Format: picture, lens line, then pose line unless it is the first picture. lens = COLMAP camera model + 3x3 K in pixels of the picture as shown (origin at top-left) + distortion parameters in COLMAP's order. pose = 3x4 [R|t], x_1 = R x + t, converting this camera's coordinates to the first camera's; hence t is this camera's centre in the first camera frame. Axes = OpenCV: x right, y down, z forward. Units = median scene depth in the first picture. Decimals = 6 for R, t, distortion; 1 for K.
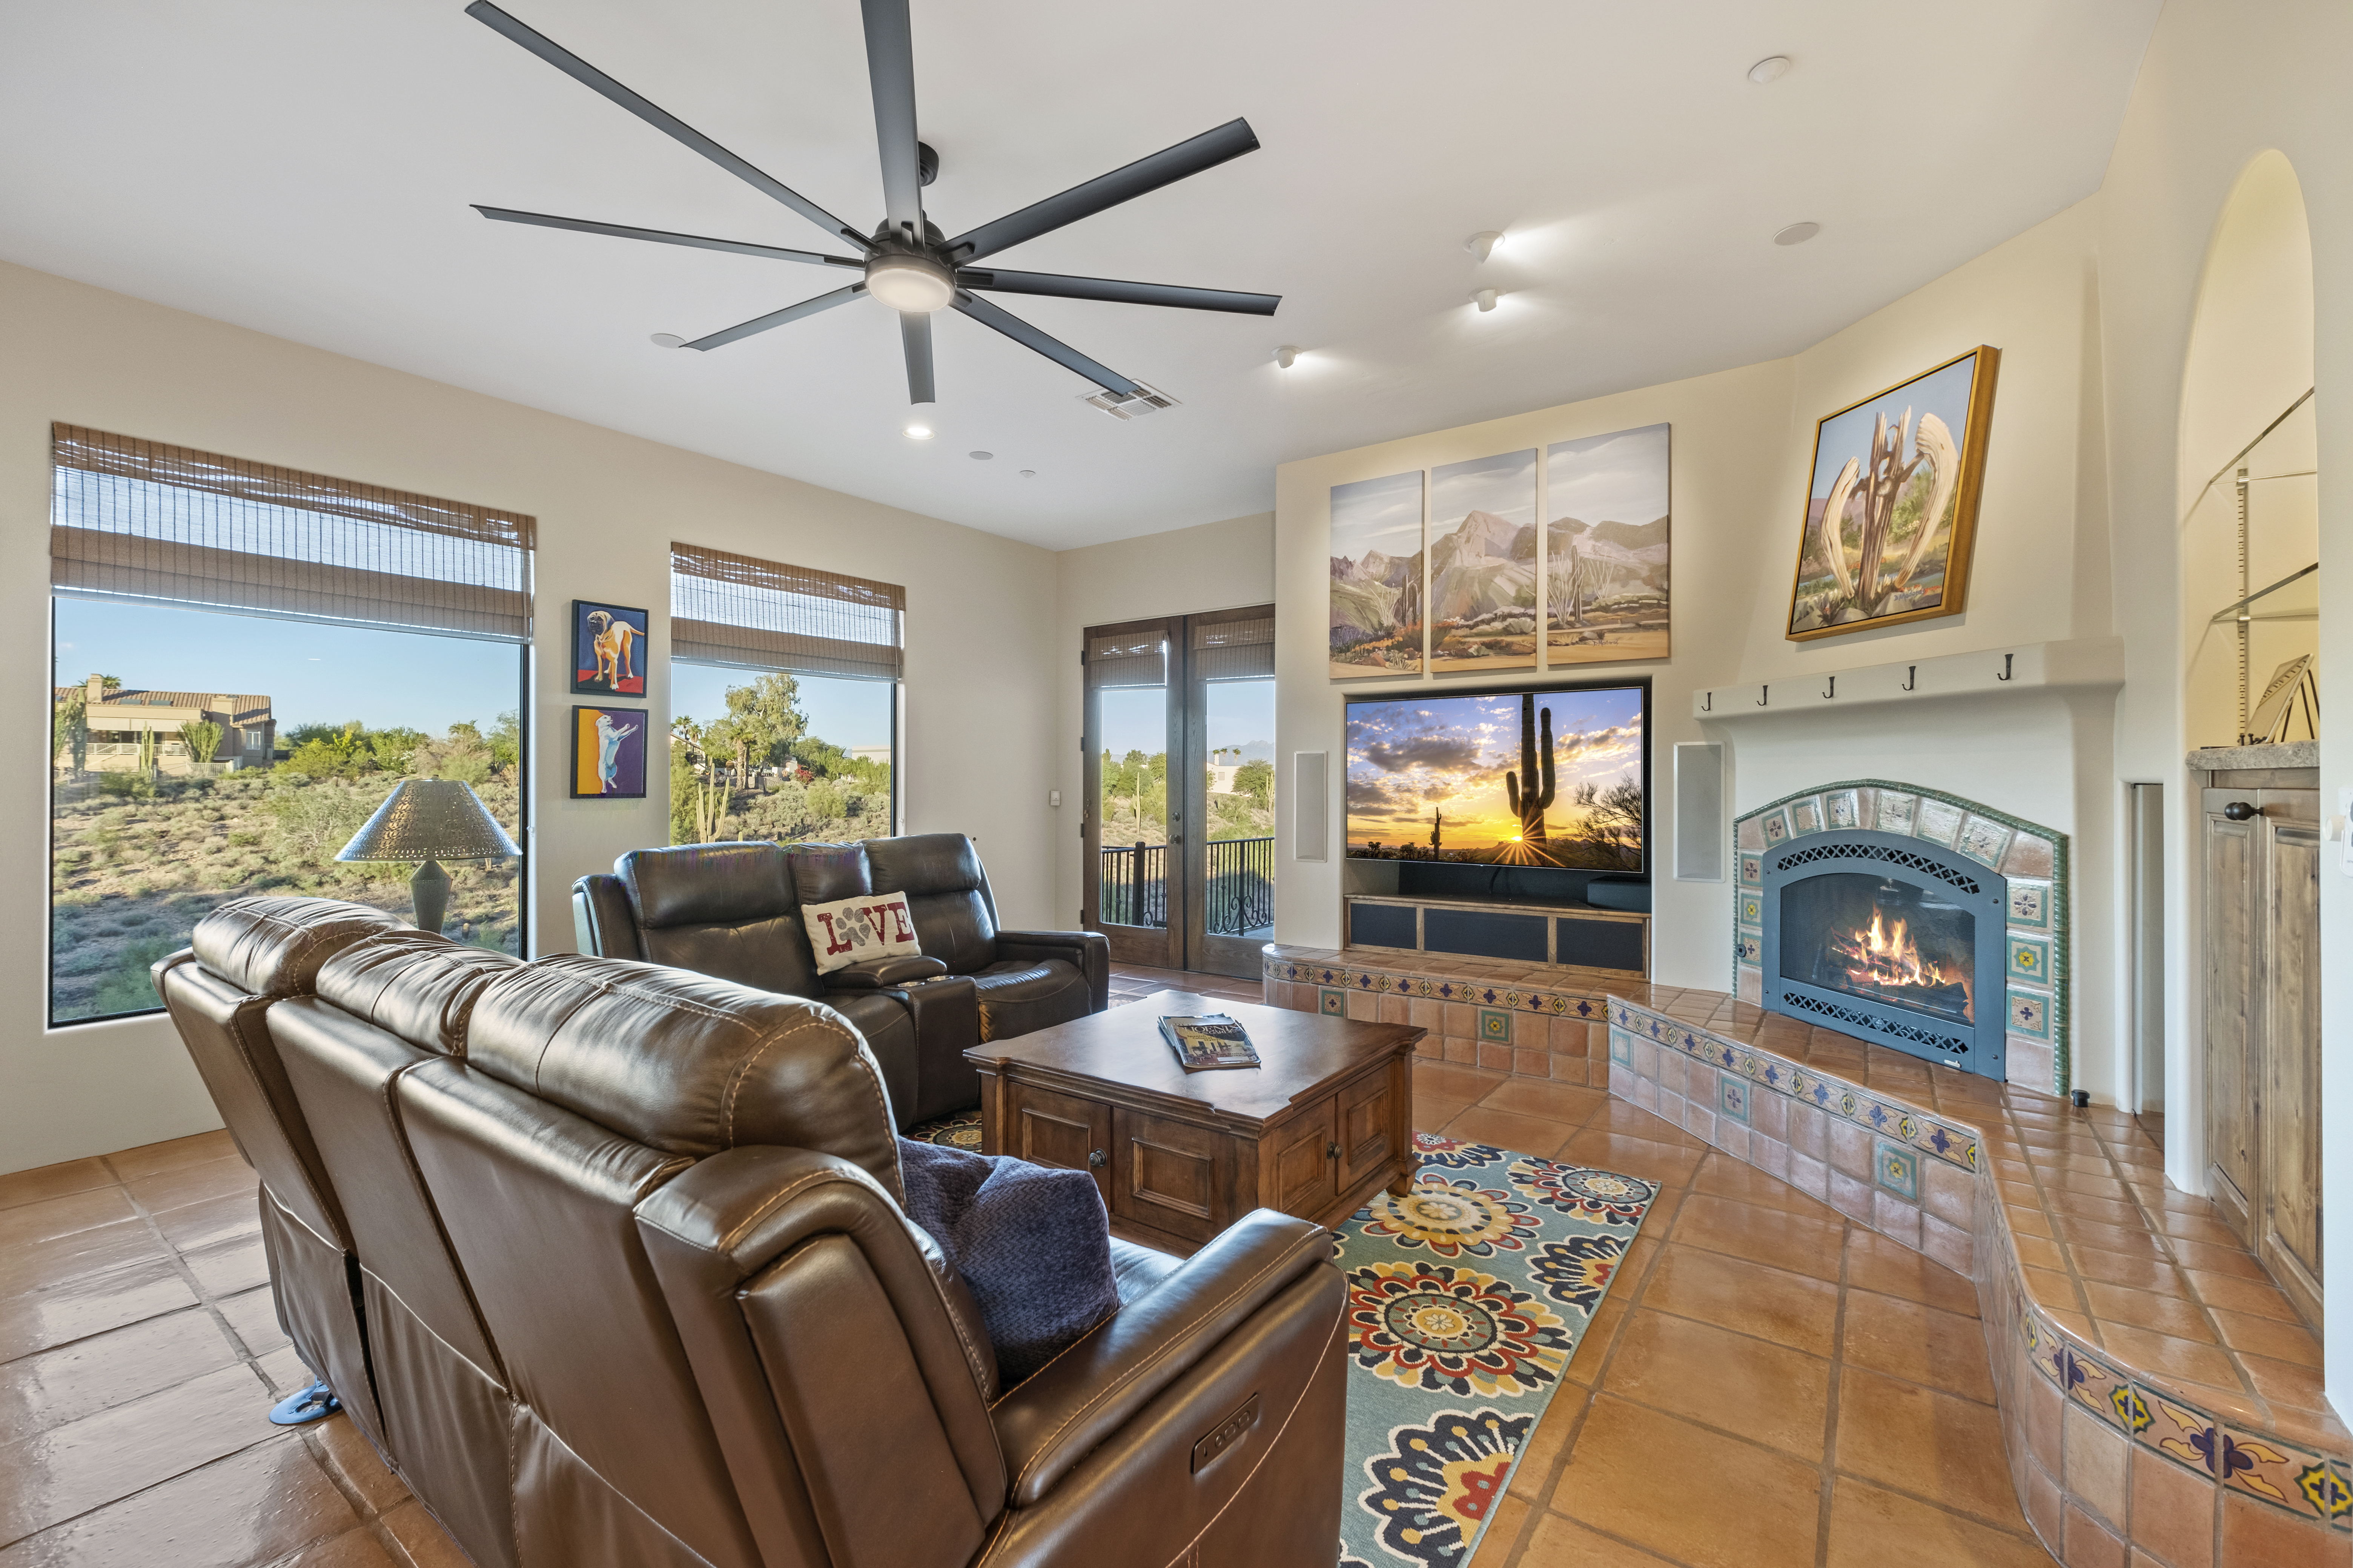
lens RADIAL K [[985.3, 0, 1182.5], [0, 985.3, 772.0], [0, 0, 1]] dist [-0.004161, 0.000110]
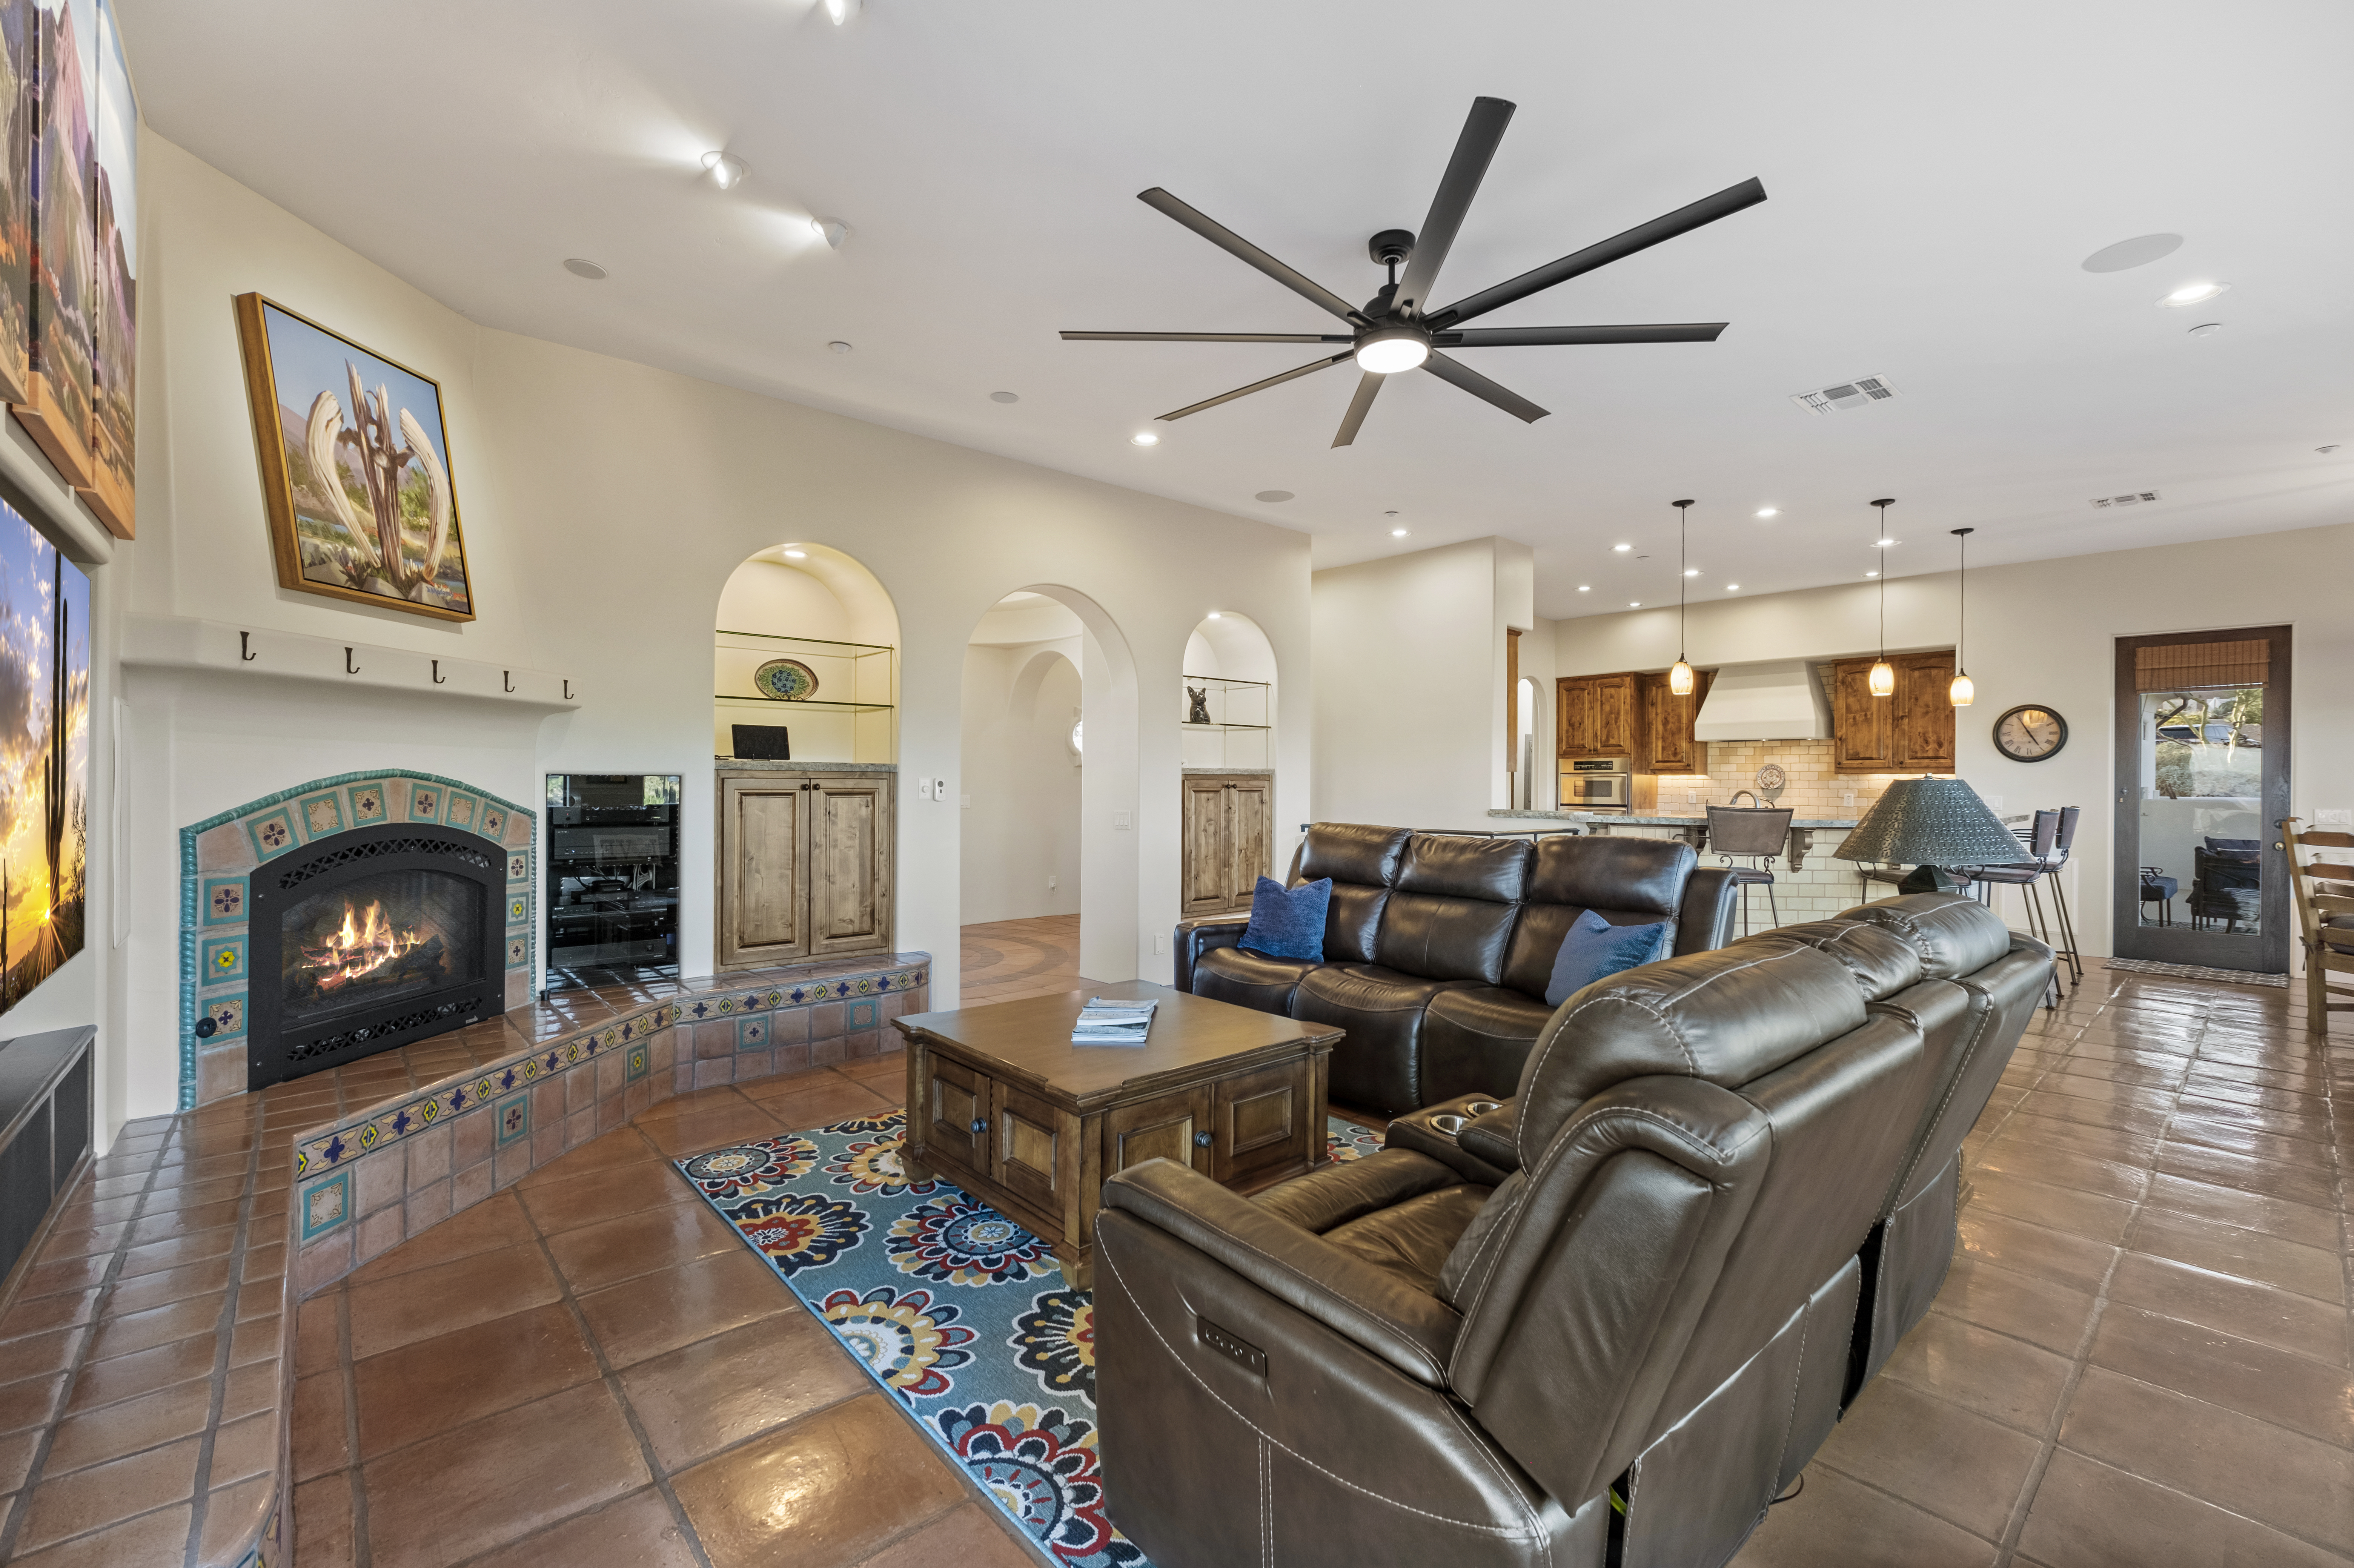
lens RADIAL K [[985.8, 0, 1183.0], [0, 985.8, 772.0], [0, 0, 1]] dist [-0.004161, 0.000110]
pose [[-0.975199, -0.007856, 0.221190, -0.236358], [-0.012086, 0.999769, -0.017778, 0.017519], [-0.220999, -0.020011, -0.975069, 1.699440]]
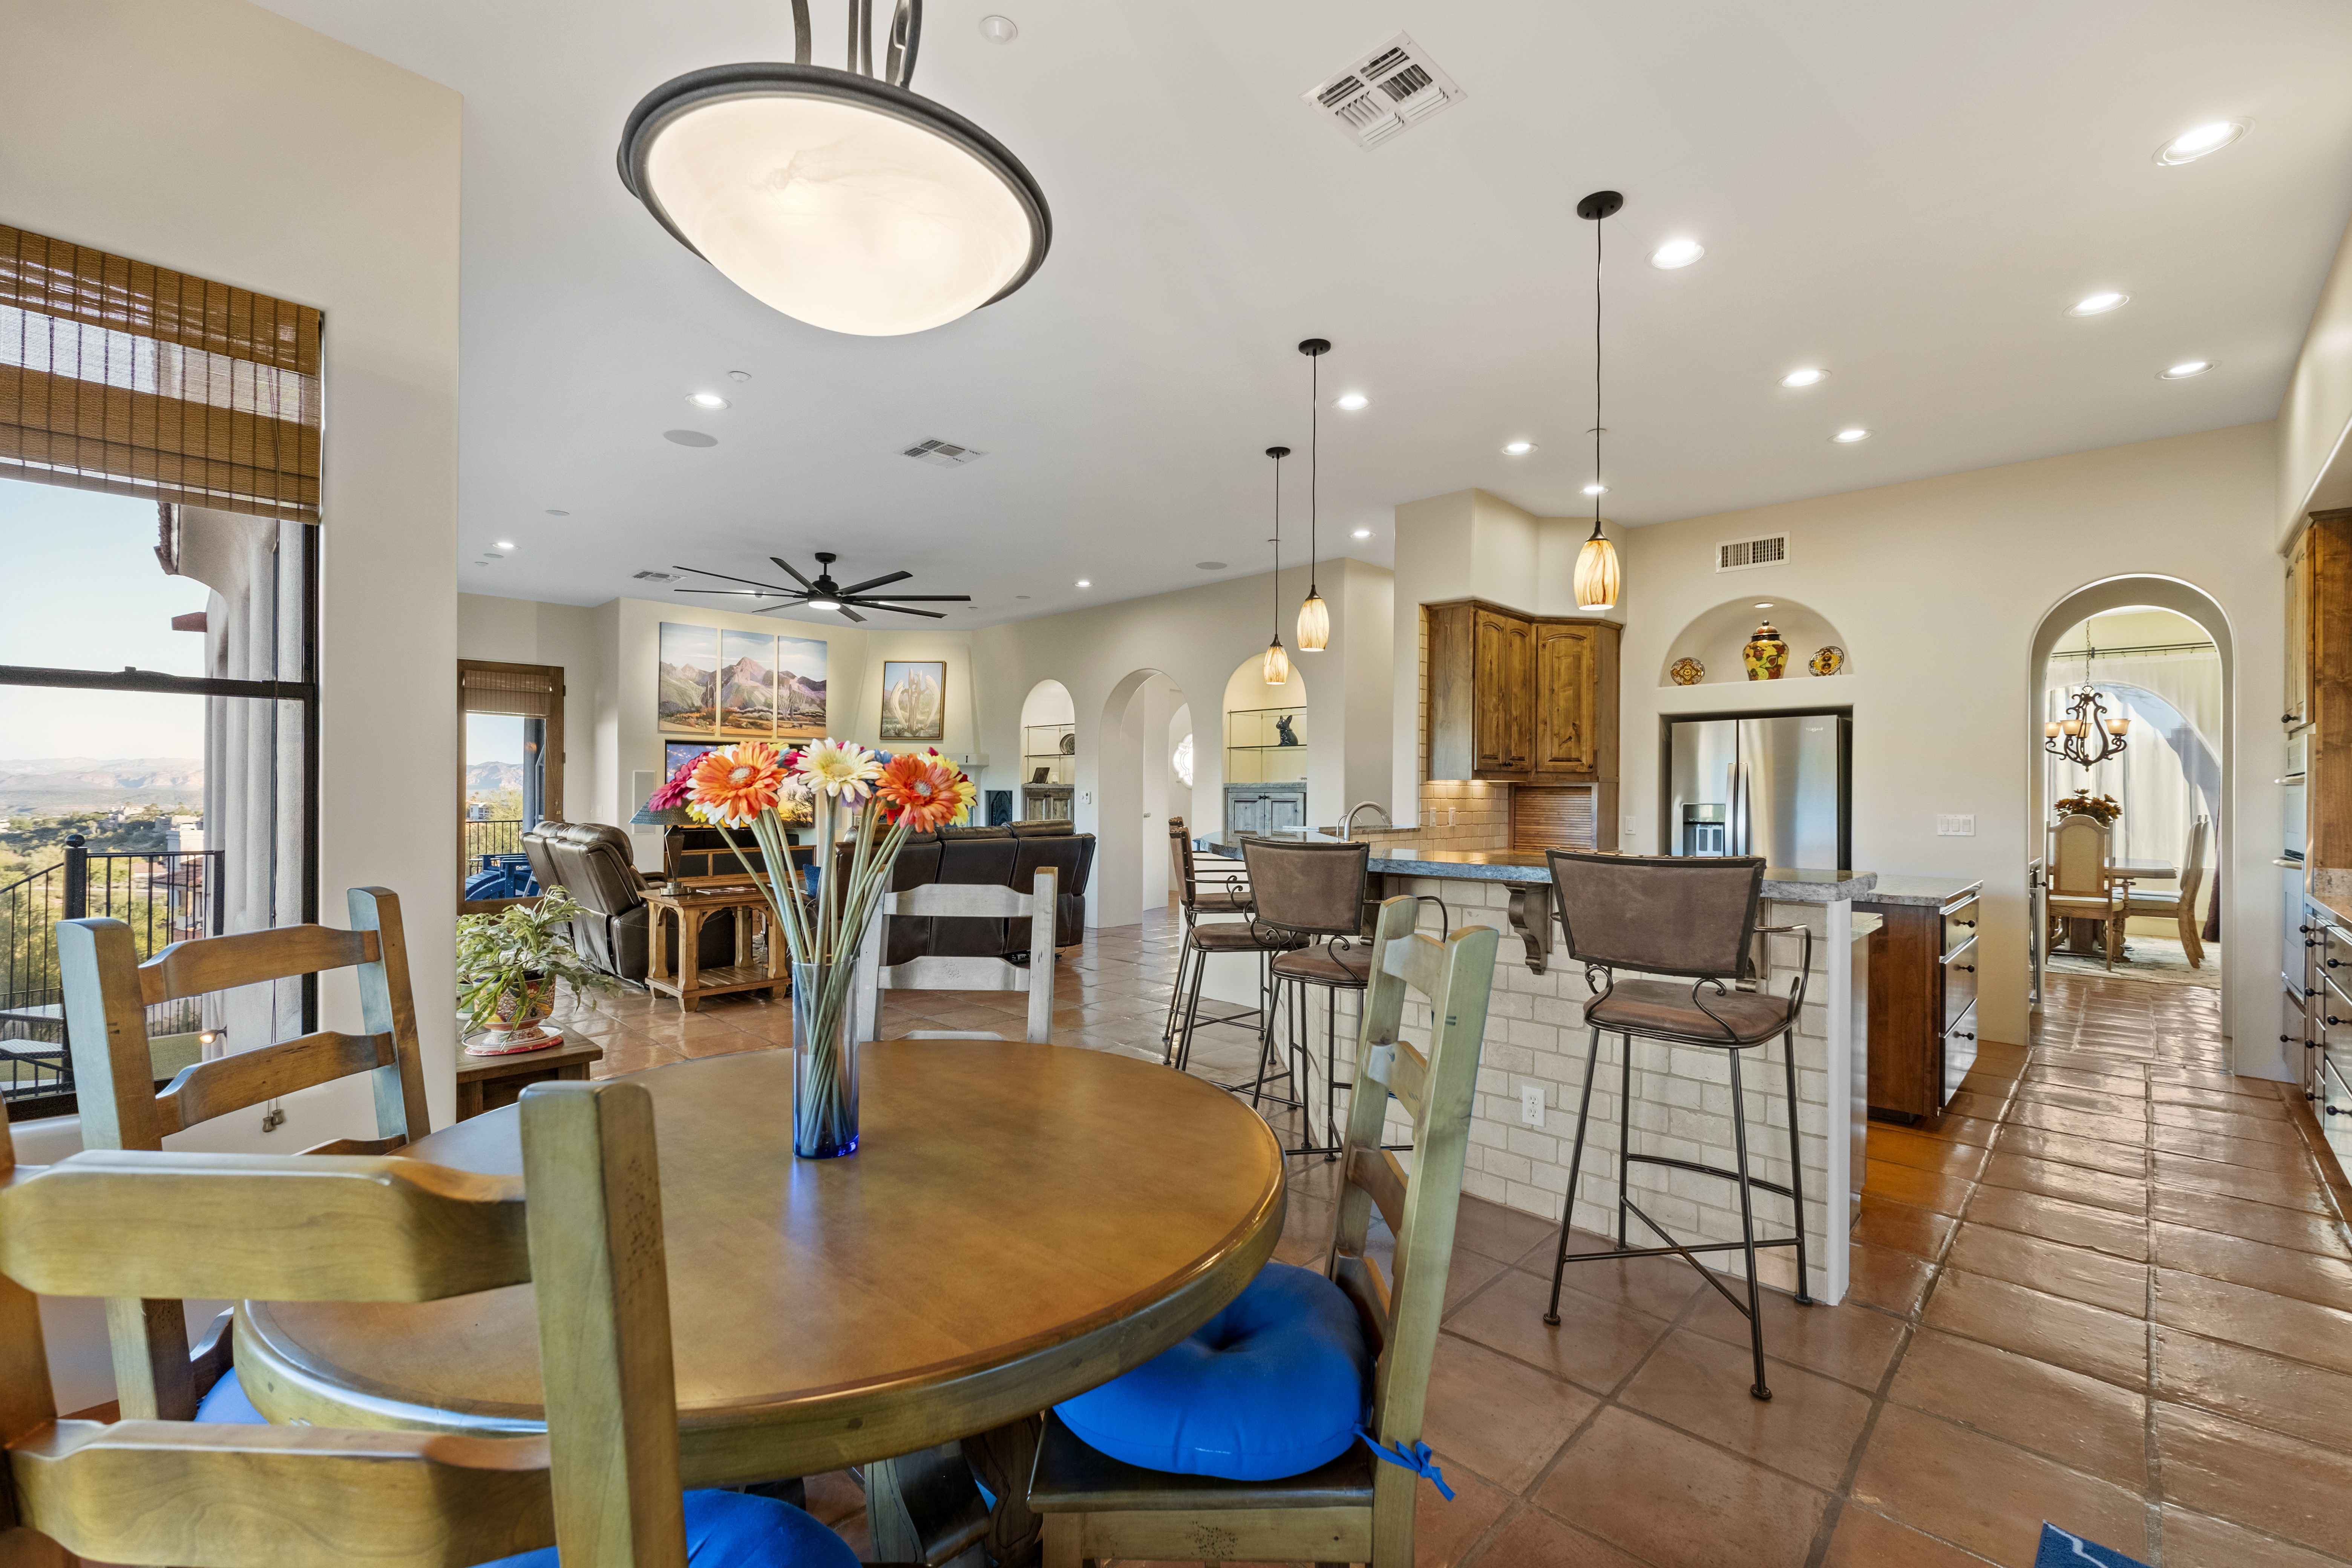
lens RADIAL K [[984.9, 0, 1182.0], [0, 984.9, 772.0], [0, 0, 1]] dist [-0.004161, 0.000110]
pose [[0.148649, 0.018591, 0.988715, -2.170256], [-0.014343, 0.999759, -0.016642, -0.005411], [-0.988786, -0.011707, 0.148879, -0.289537]]
